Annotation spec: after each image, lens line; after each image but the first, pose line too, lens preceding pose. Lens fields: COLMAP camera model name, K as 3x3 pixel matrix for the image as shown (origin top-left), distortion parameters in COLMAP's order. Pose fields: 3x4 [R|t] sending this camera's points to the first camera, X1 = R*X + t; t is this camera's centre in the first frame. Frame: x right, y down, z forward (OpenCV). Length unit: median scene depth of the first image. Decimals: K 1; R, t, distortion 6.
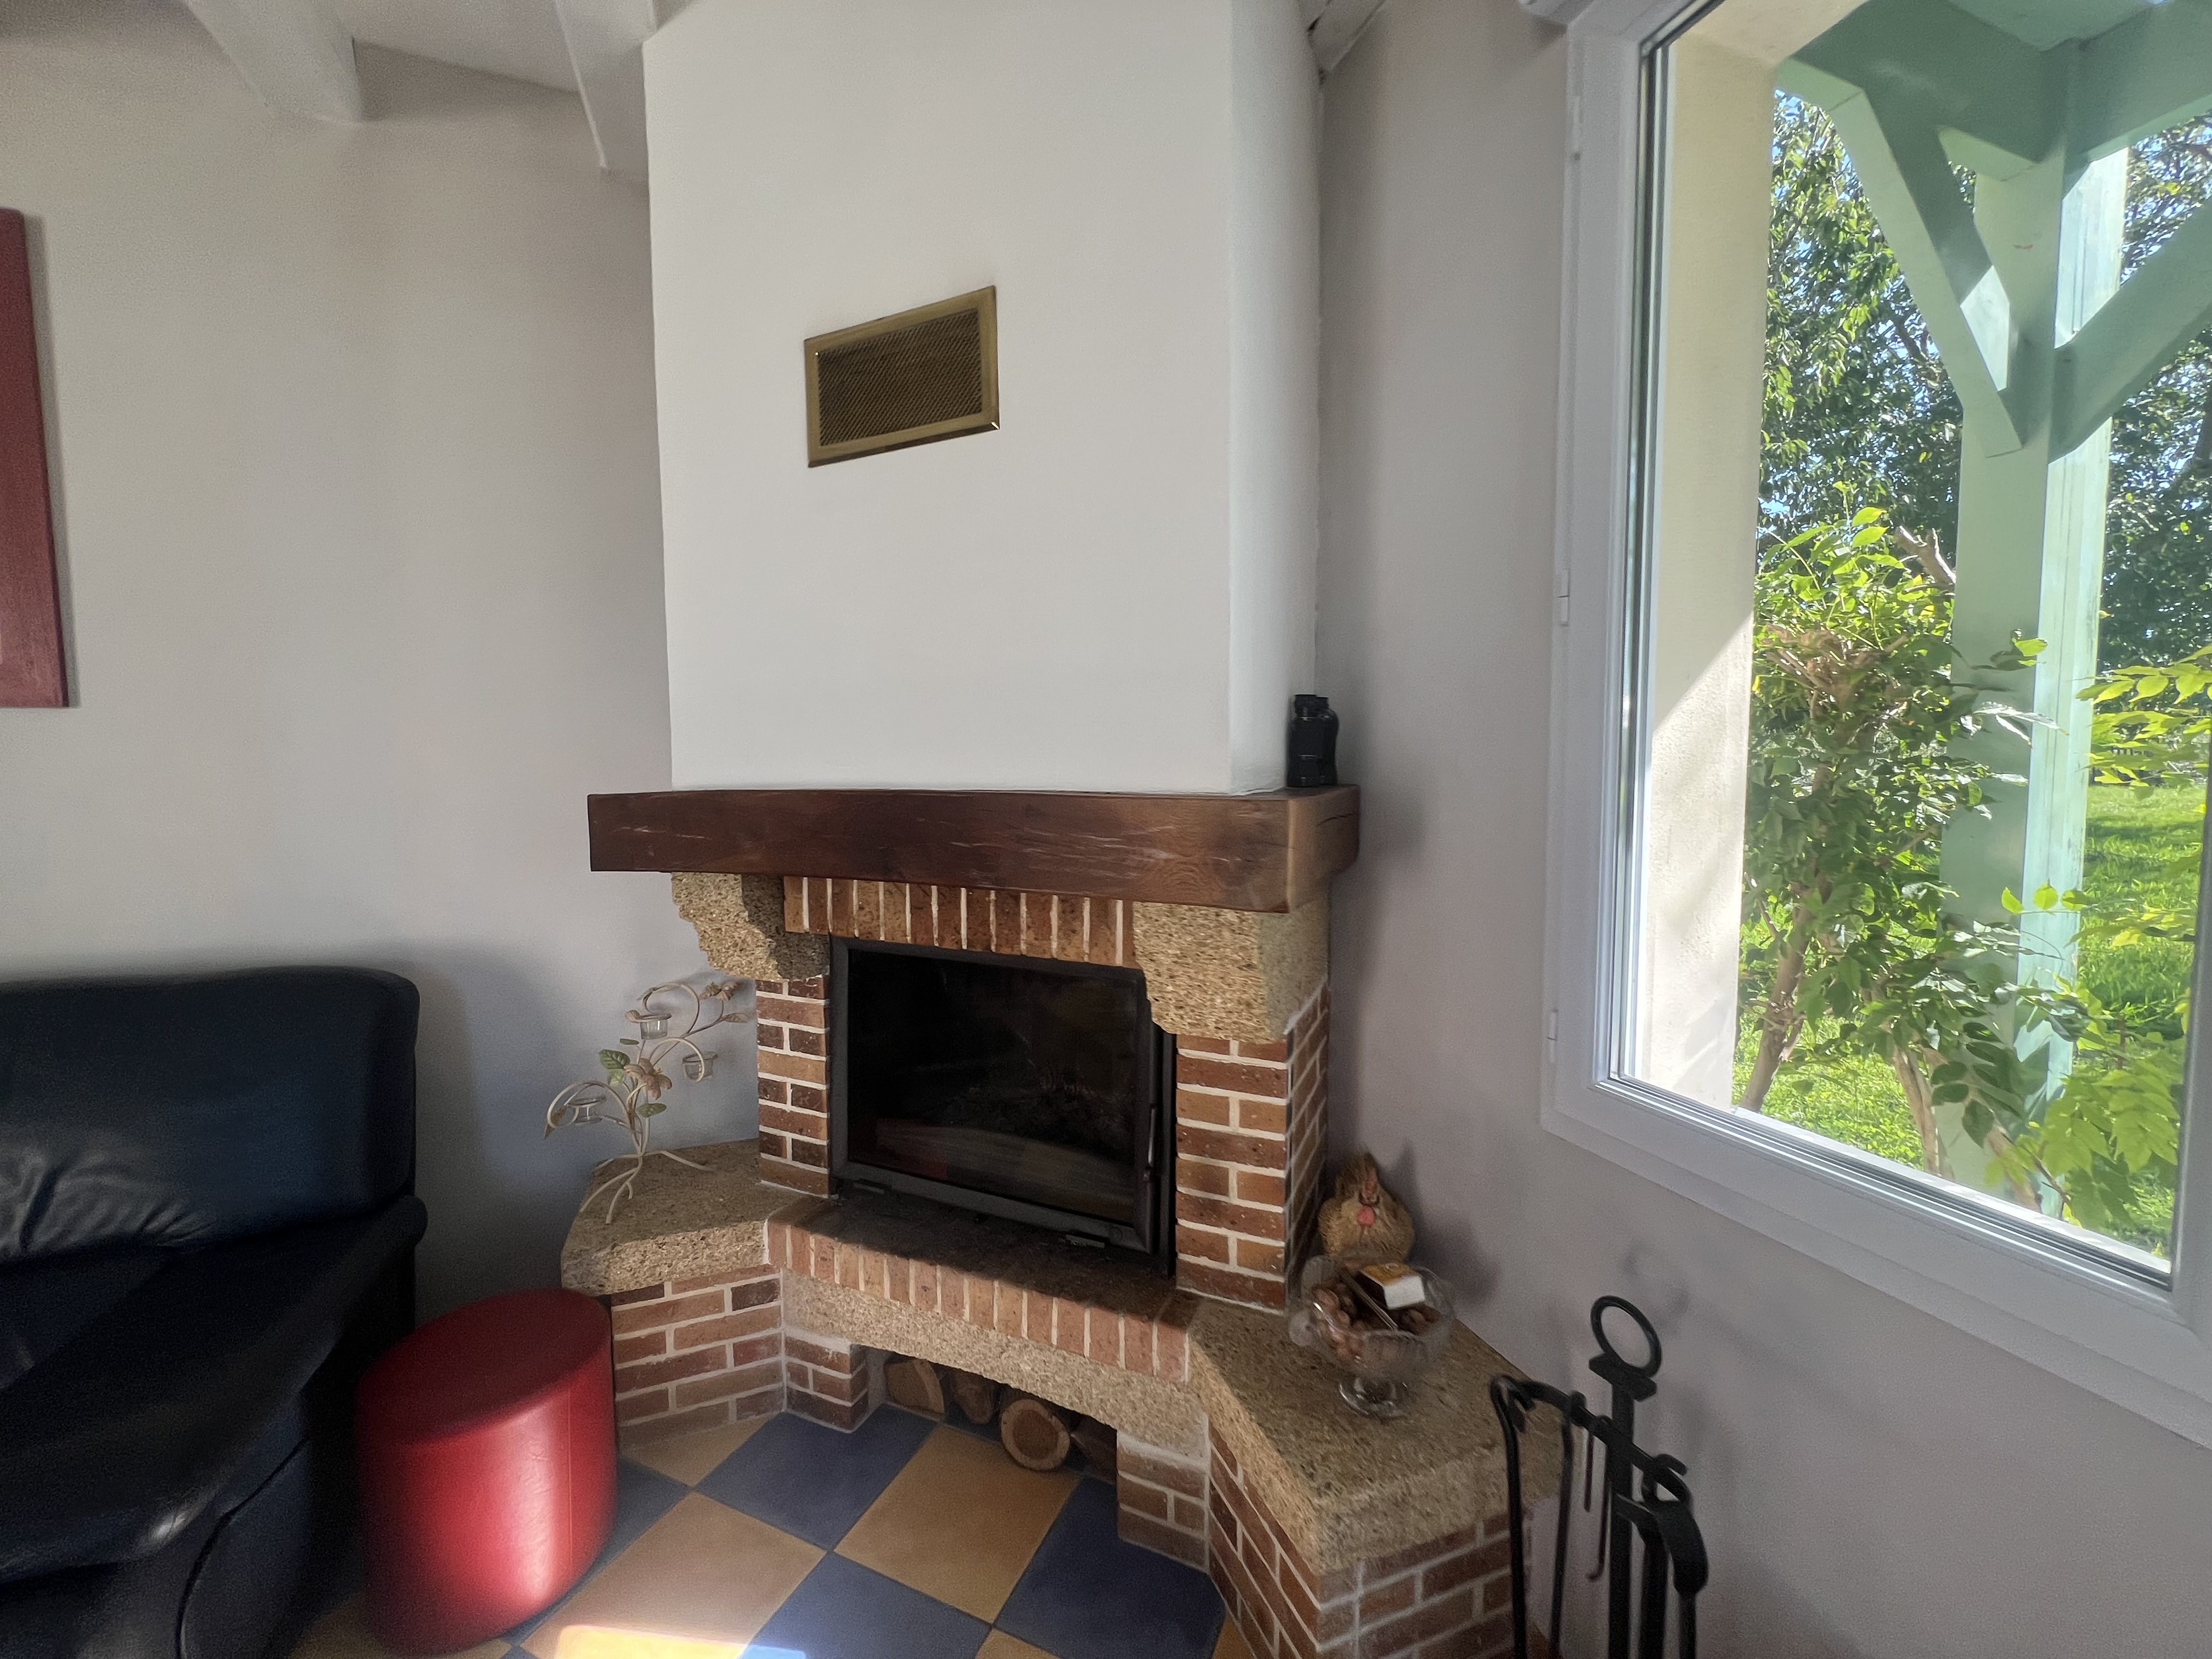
lens RADIAL K [[893.2, 0, 1111.4], [0, 893.2, 818.3], [0, 0, 1]] dist [-0.000924, 0.000290]
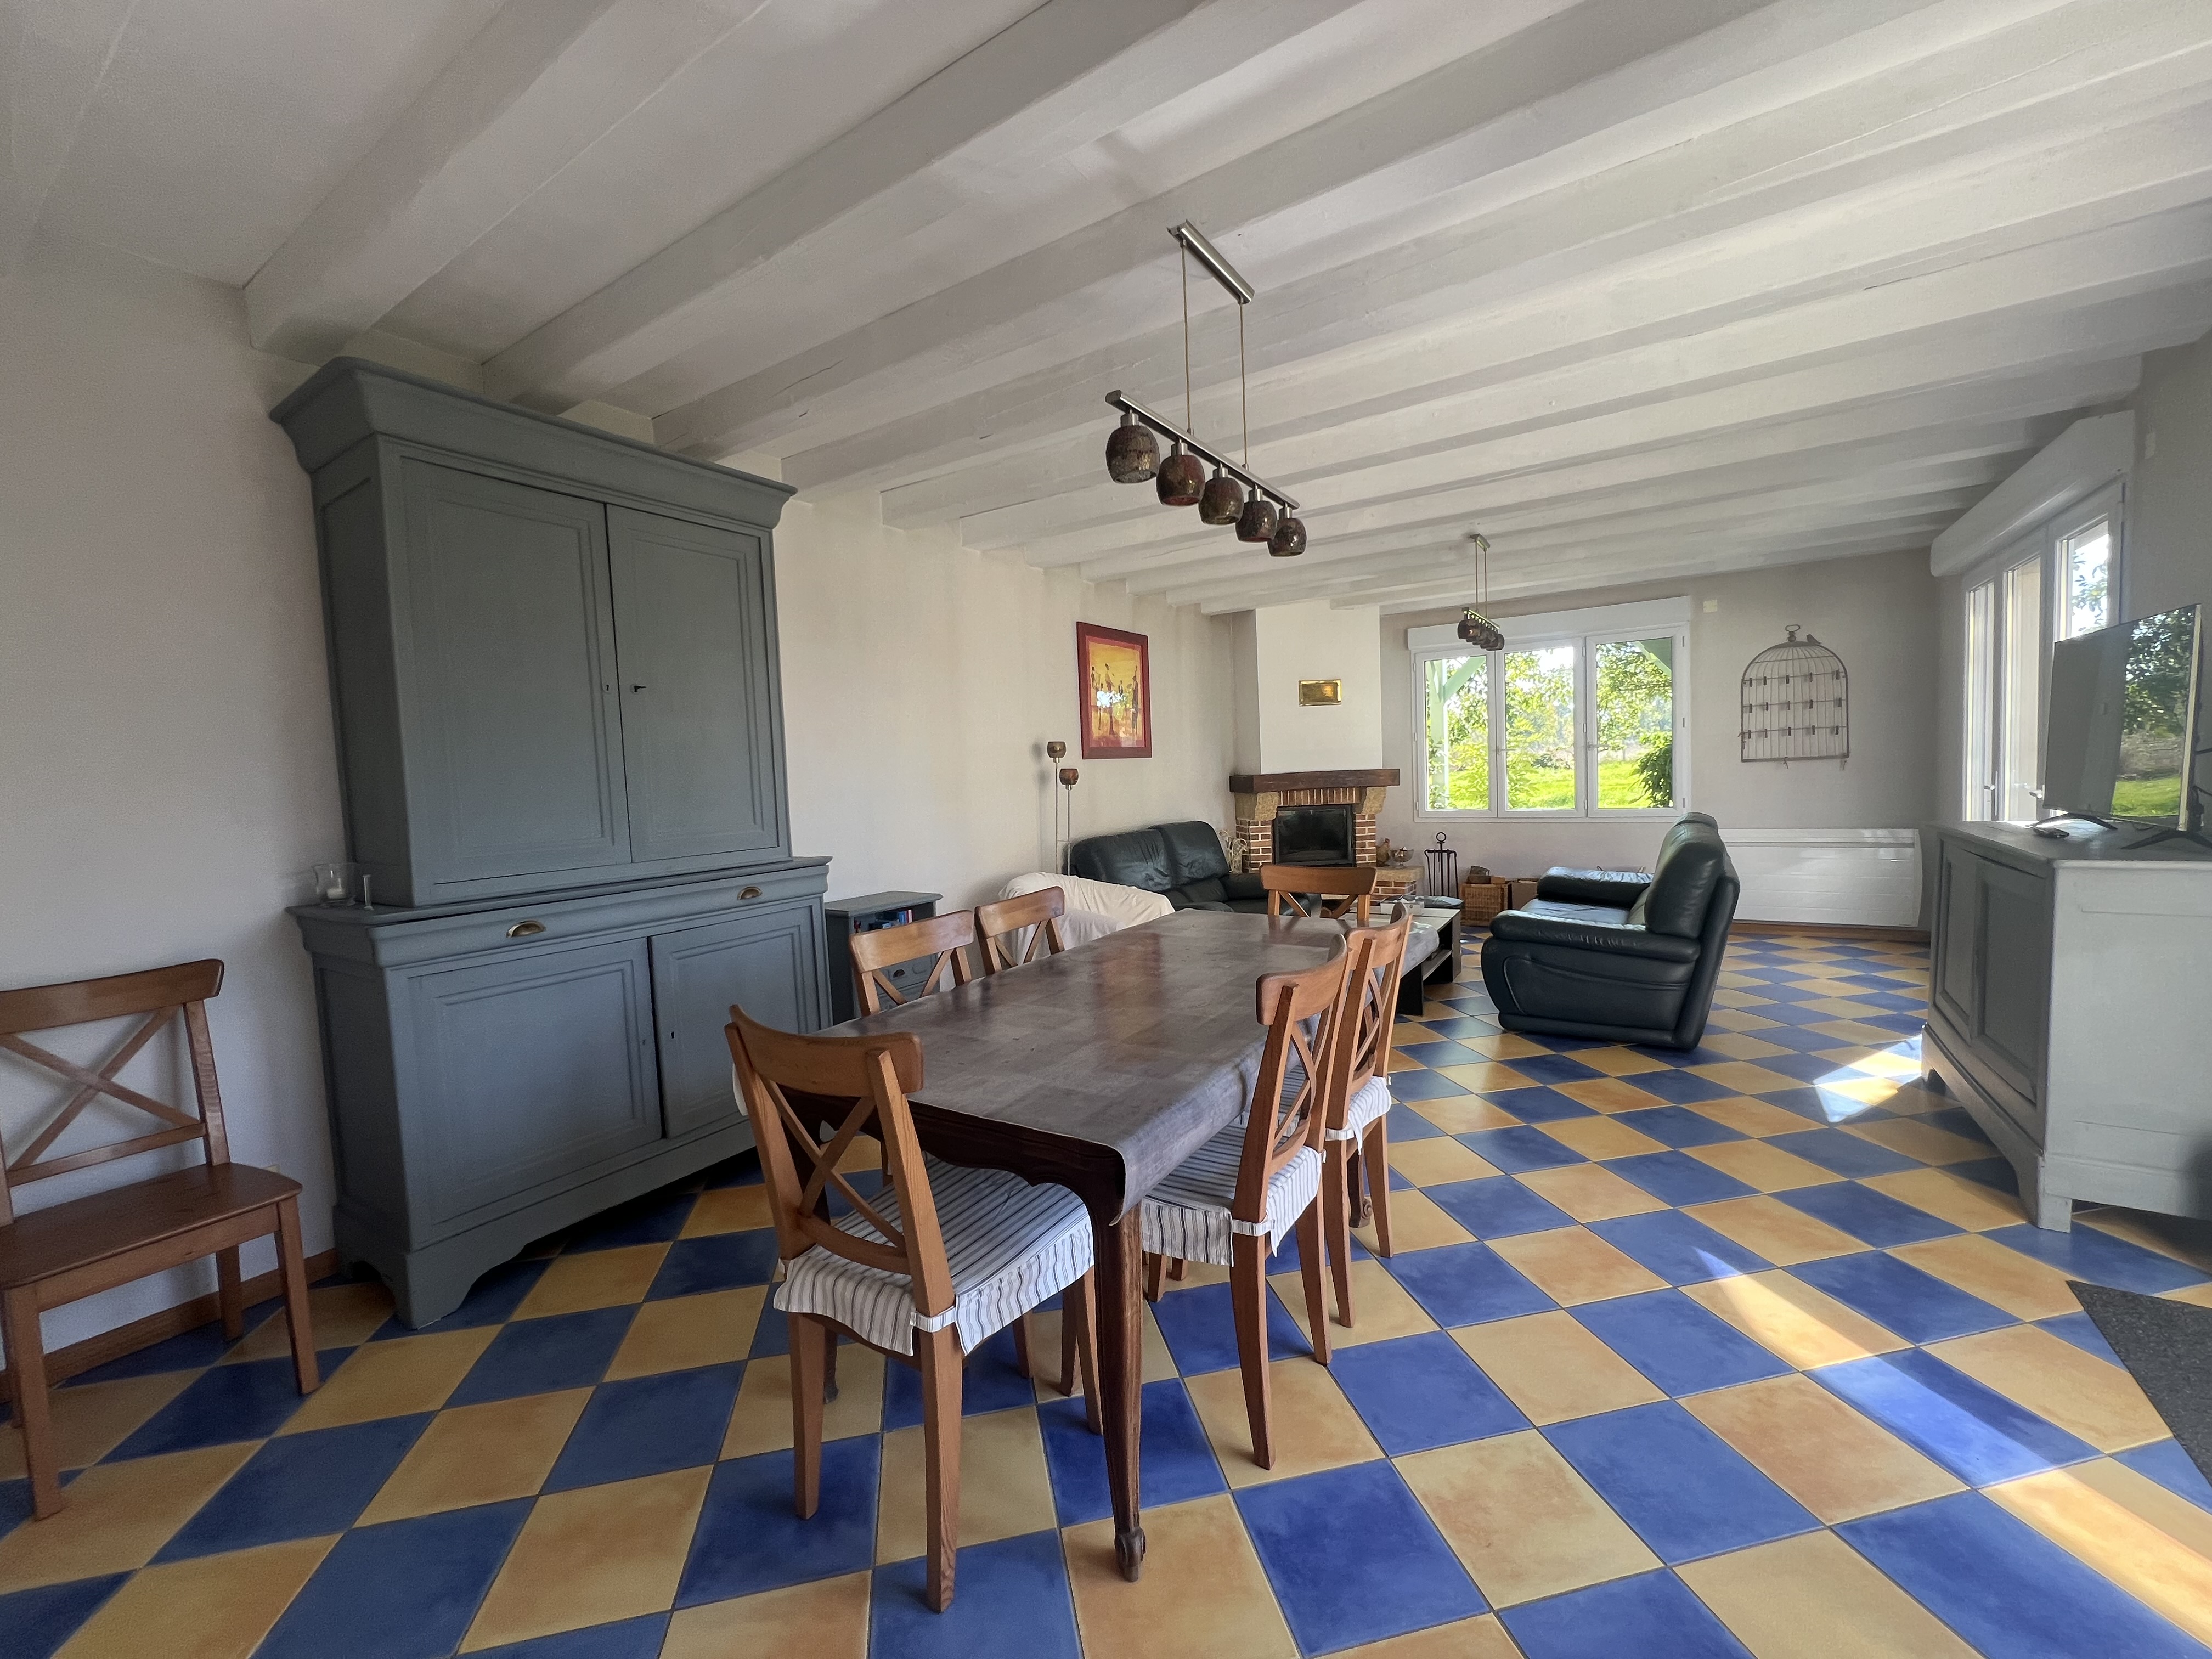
lens RADIAL K [[893.2, 0, 1090.5], [0, 893.2, 832.9], [0, 0, 1]] dist [-0.000924, 0.000290]
pose [[0.804251, -0.064047, 0.590828, -3.791910], [0.067614, 0.997582, 0.016101, 0.129160], [-0.590430, 0.027000, 0.806637, -2.026008]]
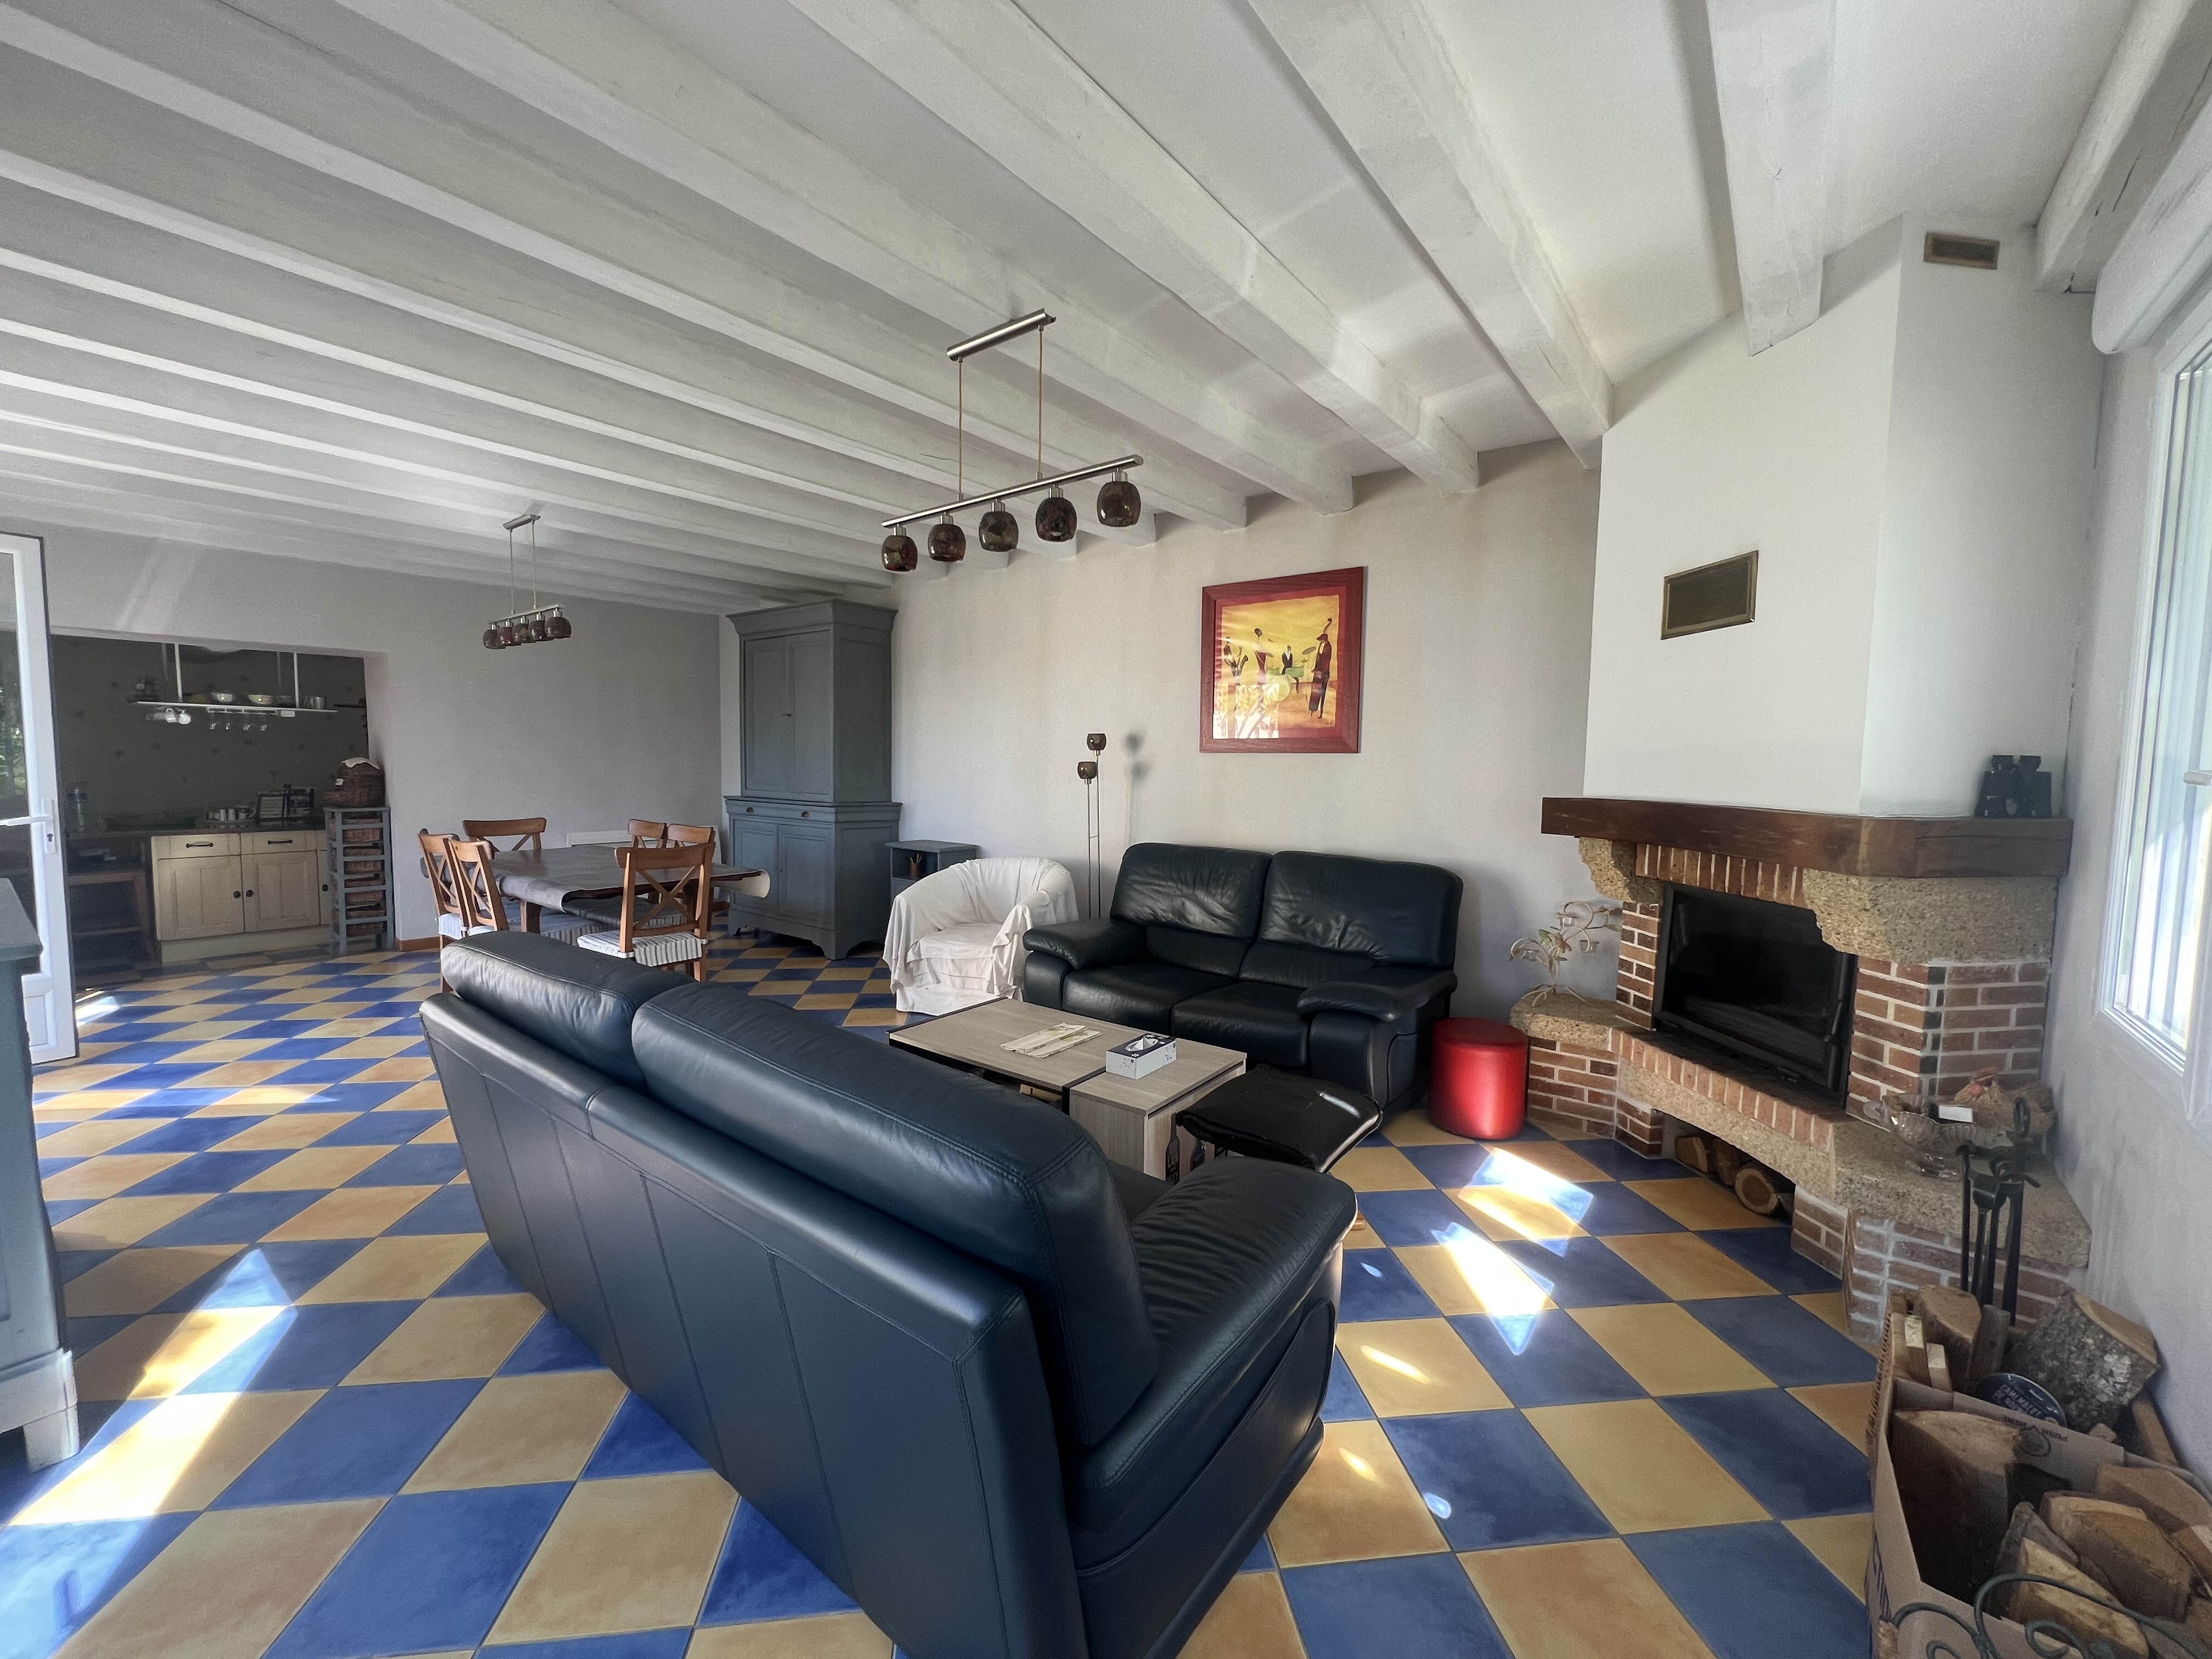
lens RADIAL K [[893.2, 0, 1106.4], [0, 893.2, 831.1], [0, 0, 1]] dist [-0.000924, 0.000290]
pose [[0.523482, 0.084593, -0.847827, 0.659221], [-0.071600, 0.995907, 0.055160, 0.011339], [0.849023, 0.031829, 0.527397, -0.972064]]
